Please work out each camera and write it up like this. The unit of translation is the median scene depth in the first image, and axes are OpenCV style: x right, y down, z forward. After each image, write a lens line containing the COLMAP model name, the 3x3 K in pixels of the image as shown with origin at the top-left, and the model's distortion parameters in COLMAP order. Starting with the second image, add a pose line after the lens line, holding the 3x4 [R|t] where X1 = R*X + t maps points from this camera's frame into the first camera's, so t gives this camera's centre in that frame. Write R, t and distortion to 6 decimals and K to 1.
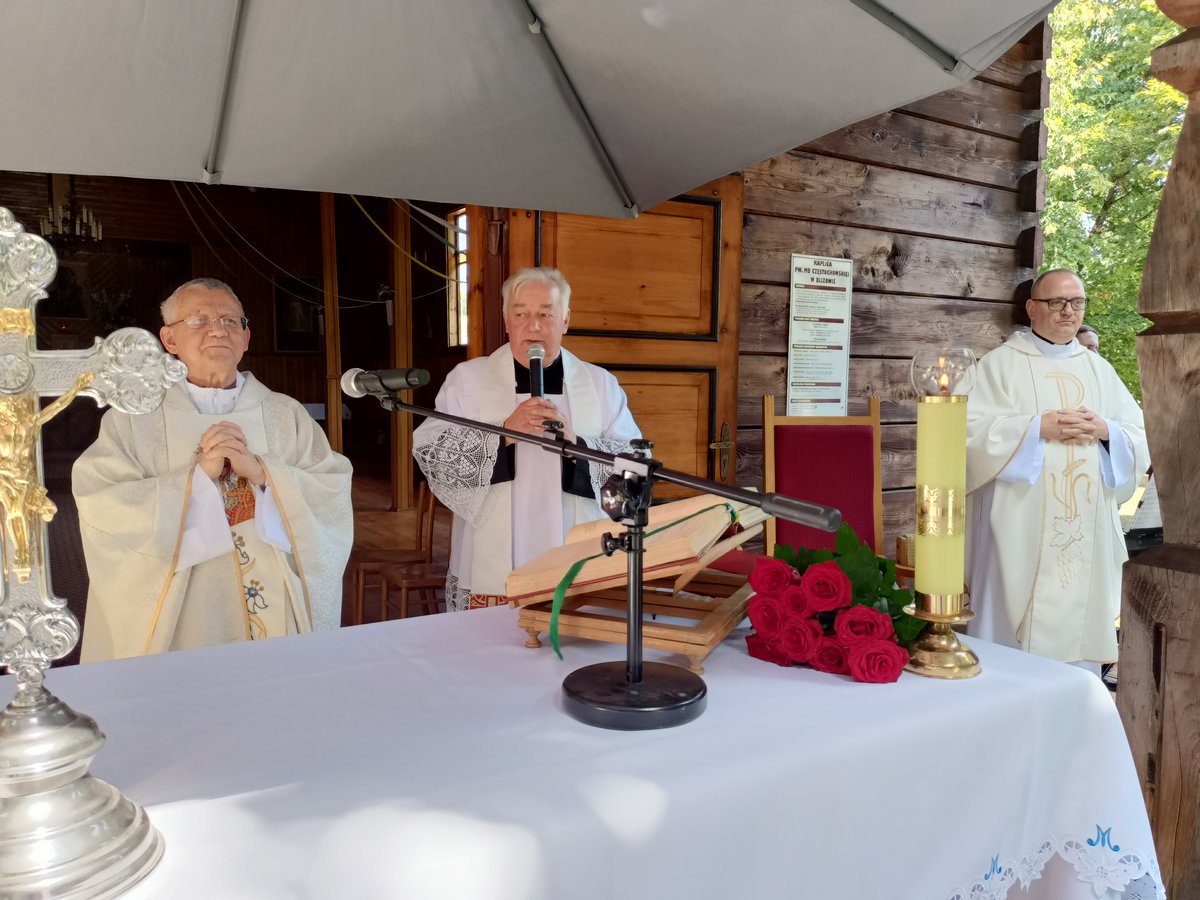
lens RADIAL K [[892.8, 0, 603.1], [0, 892.8, 453.4], [0, 0, 1]] dist [0.075864, -0.087832]
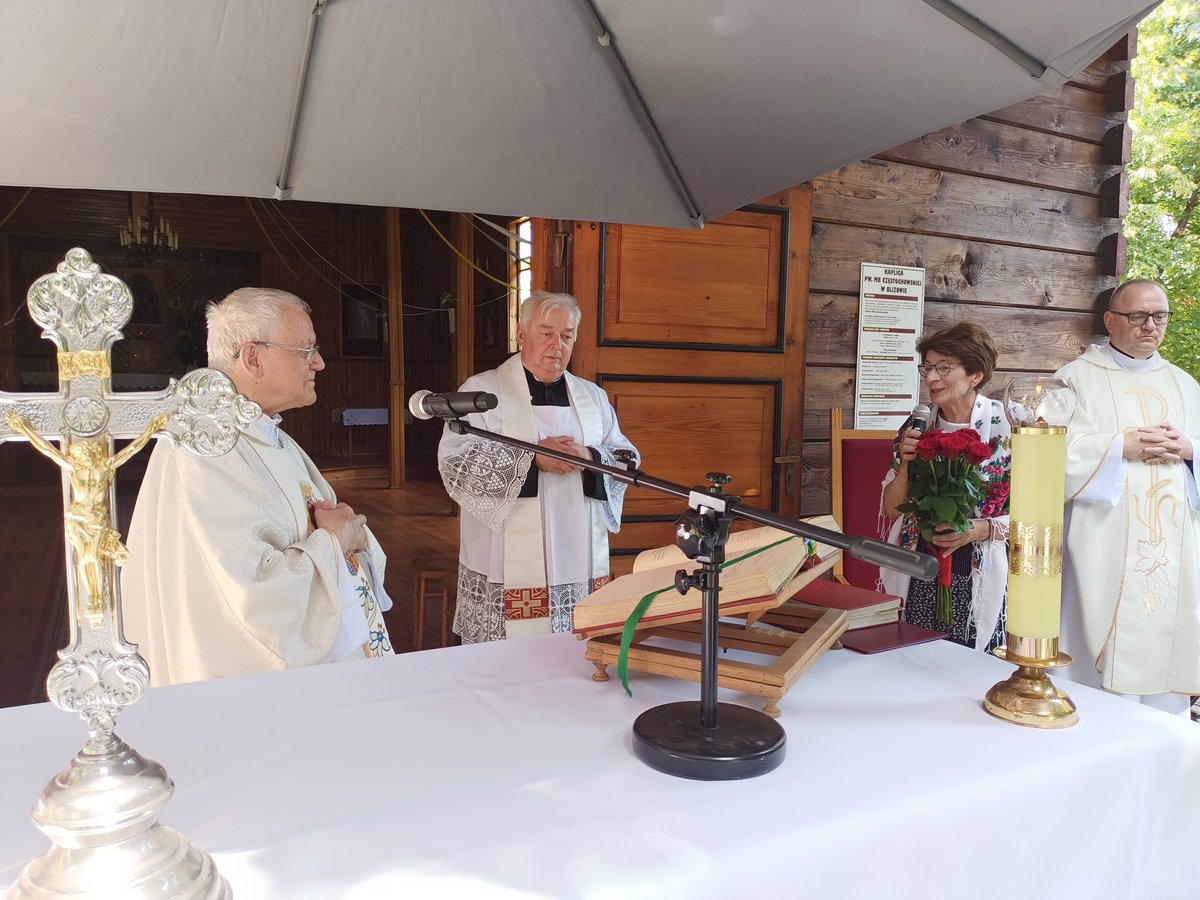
lens RADIAL K [[894.7, 0, 604.6], [0, 894.7, 453.4], [0, 0, 1]] dist [0.055982, -0.057482]
pose [[0.998040, 0.009088, -0.061923, -0.005523], [-0.009369, 0.999947, -0.004244, -0.008961], [0.061881, 0.004816, 0.998072, 0.010016]]
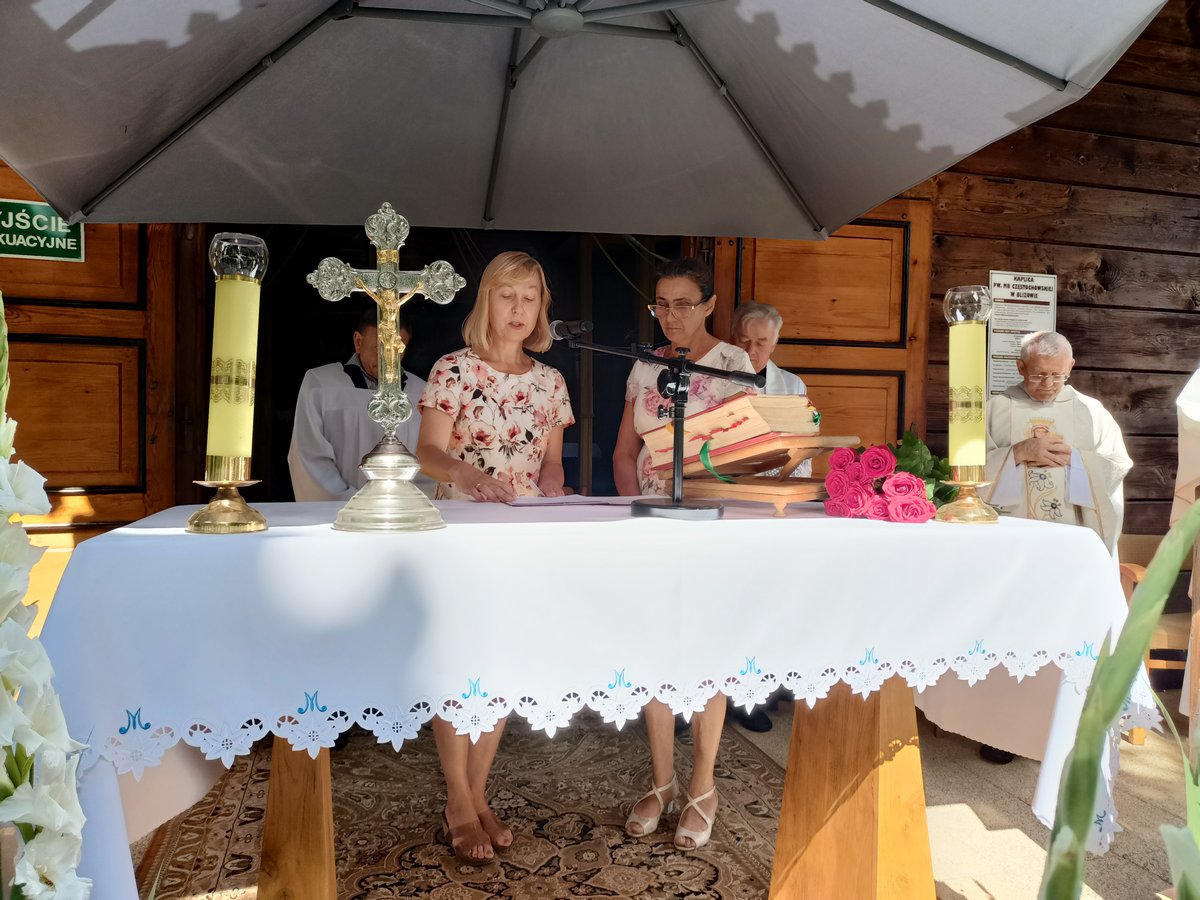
lens RADIAL K [[906.3, 0, 600.0], [0, 906.3, 450.0], [0, 0, 1]] dist [0.037806, -0.034657]
pose [[0.960439, 0.011020, -0.278272, 0.072304], [-0.030394, 0.997396, -0.065407, 0.076468], [0.276827, 0.071277, 0.958273, -0.151860]]
